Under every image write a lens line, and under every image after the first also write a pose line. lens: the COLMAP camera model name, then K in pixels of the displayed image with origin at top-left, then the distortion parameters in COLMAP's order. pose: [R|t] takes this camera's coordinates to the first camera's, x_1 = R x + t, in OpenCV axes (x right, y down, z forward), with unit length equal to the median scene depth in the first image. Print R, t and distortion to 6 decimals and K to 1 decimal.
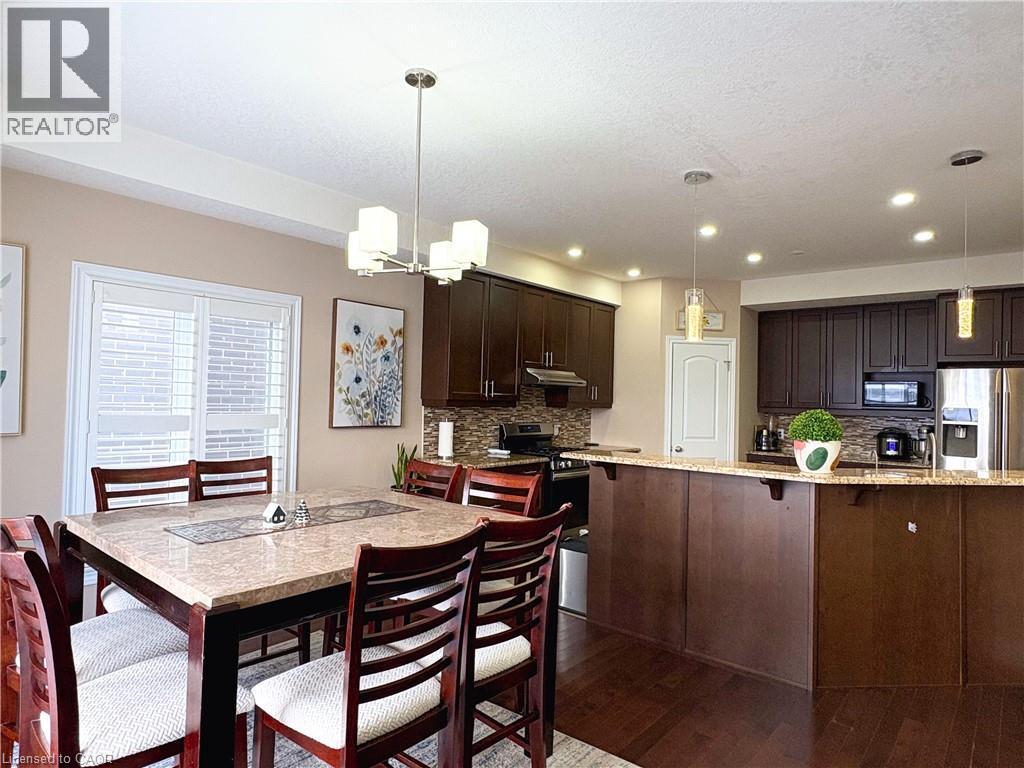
lens RADIAL K [[600.4, 0, 511.3], [0, 600.4, 387.9], [0, 0, 1]] dist [-0.001290, 0.000246]
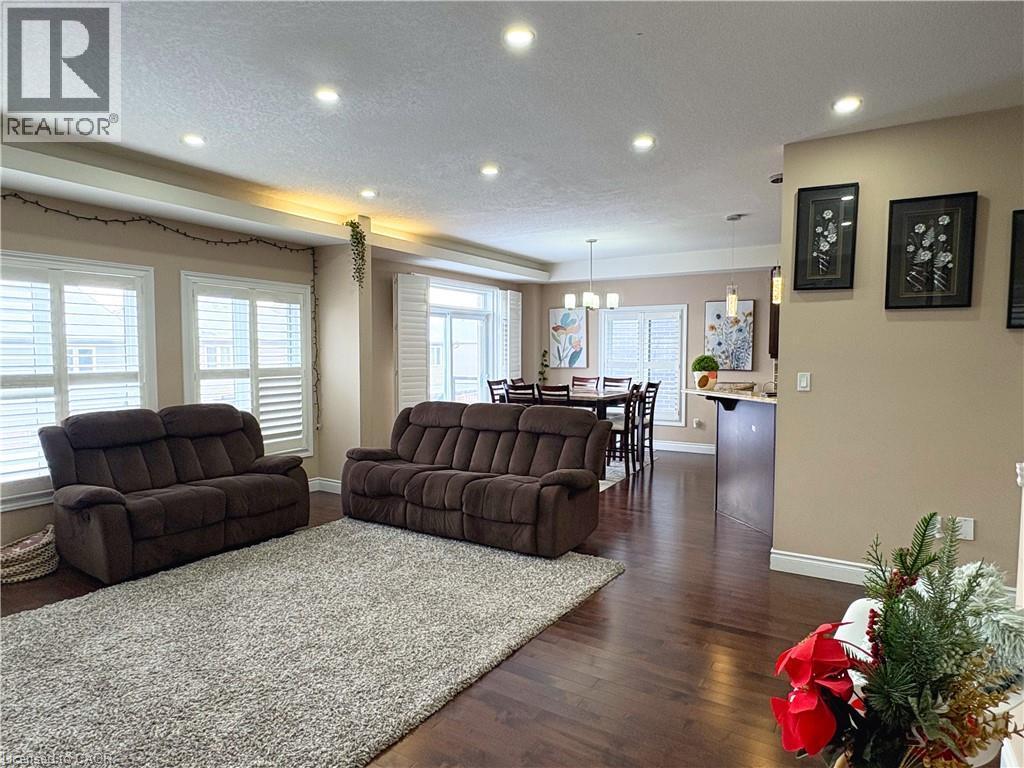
lens RADIAL K [[600.4, 0, 511.3], [0, 600.4, 387.9], [0, 0, 1]] dist [-0.001290, 0.000246]
pose [[0.160811, 0.038630, -0.986229, 1.396224], [0.018384, 0.998943, 0.042125, 0.030590], [0.986814, -0.024905, 0.159931, 0.076719]]
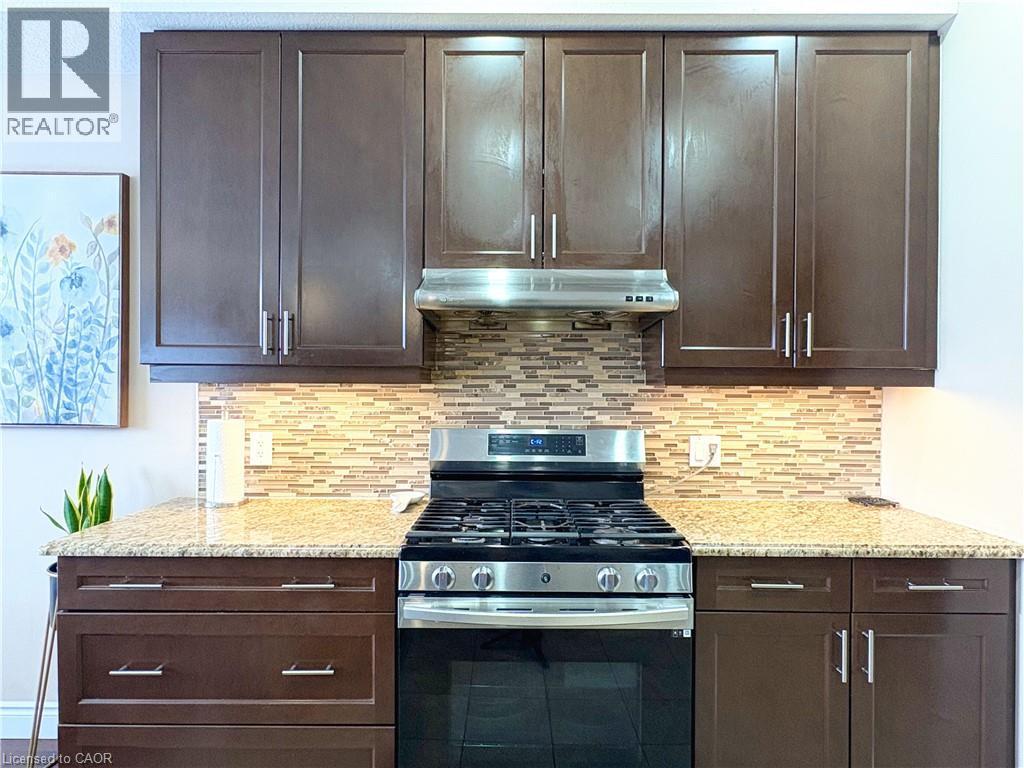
lens RADIAL K [[600.4, 0, 511.3], [0, 600.4, 387.9], [0, 0, 1]] dist [-0.001290, 0.000246]
pose [[0.646486, -0.015625, -0.762766, 0.375020], [0.024607, 0.999697, 0.000377, 0.042649], [0.762529, -0.019013, 0.646675, 0.961533]]
